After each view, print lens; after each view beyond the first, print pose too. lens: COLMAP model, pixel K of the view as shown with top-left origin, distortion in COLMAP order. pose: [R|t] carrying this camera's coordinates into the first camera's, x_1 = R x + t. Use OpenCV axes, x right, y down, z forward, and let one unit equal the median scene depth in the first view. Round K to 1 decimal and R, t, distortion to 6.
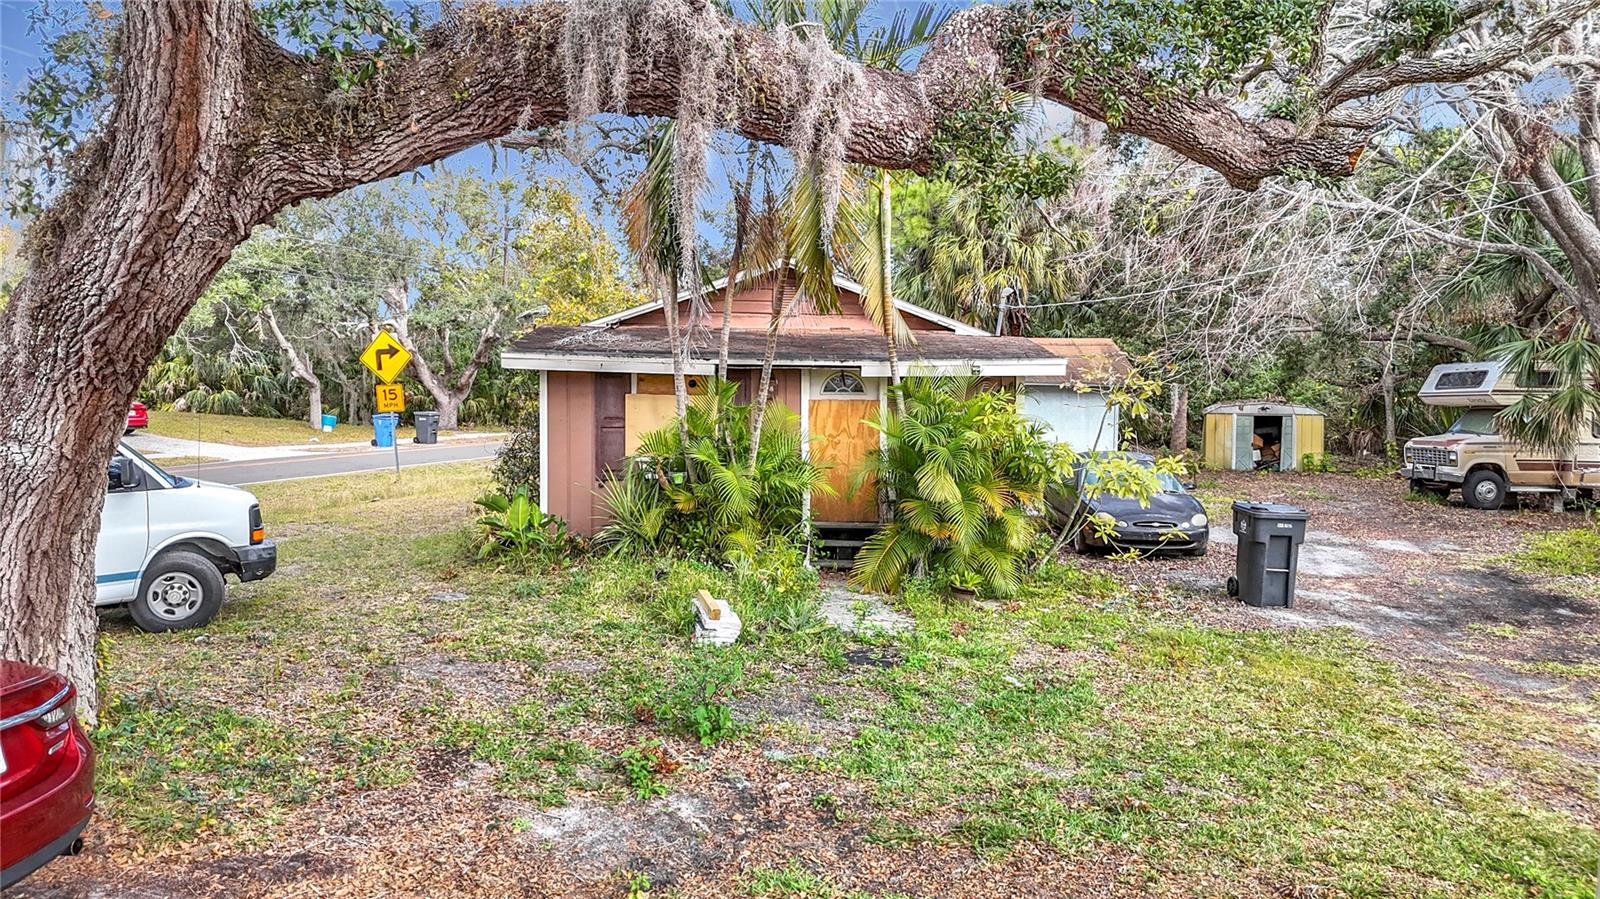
lens RADIAL K [[1131.4, 0, 800.0], [0, 1131.4, 449.5], [0, 0, 1]] dist [0.001790, -0.000066]
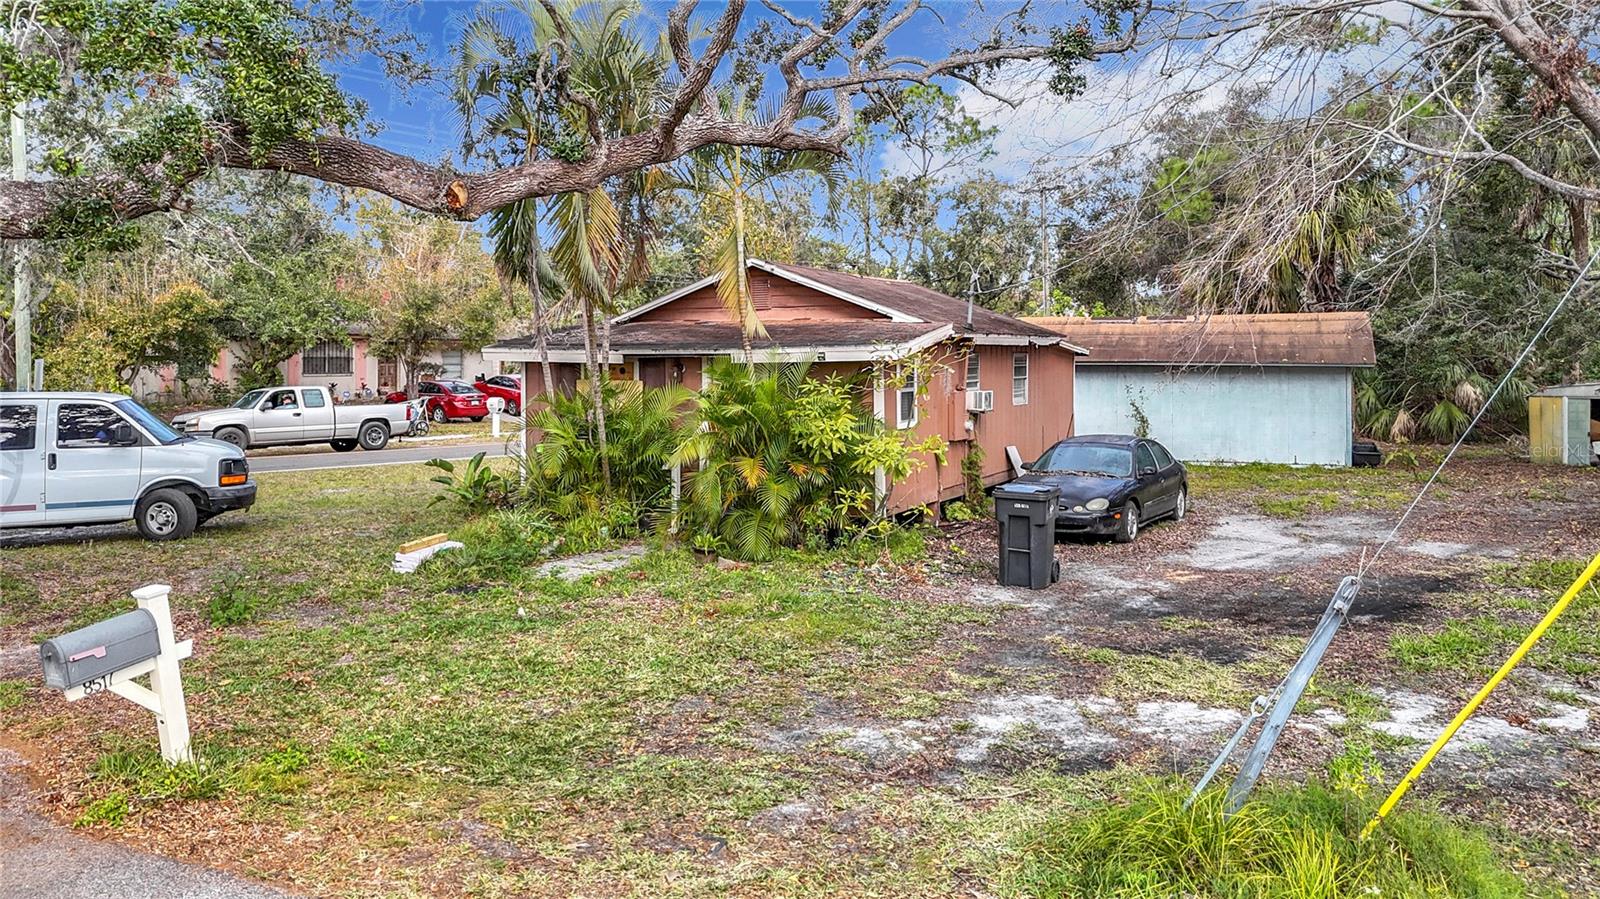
lens RADIAL K [[1131.4, 0, 800.0], [0, 1131.4, 449.5], [0, 0, 1]] dist [0.001790, -0.000066]
pose [[0.919553, 0.017940, -0.392556, 0.574802], [-0.012885, 0.999797, 0.015509, 0.004220], [0.392754, -0.009203, 0.919597, -0.024739]]
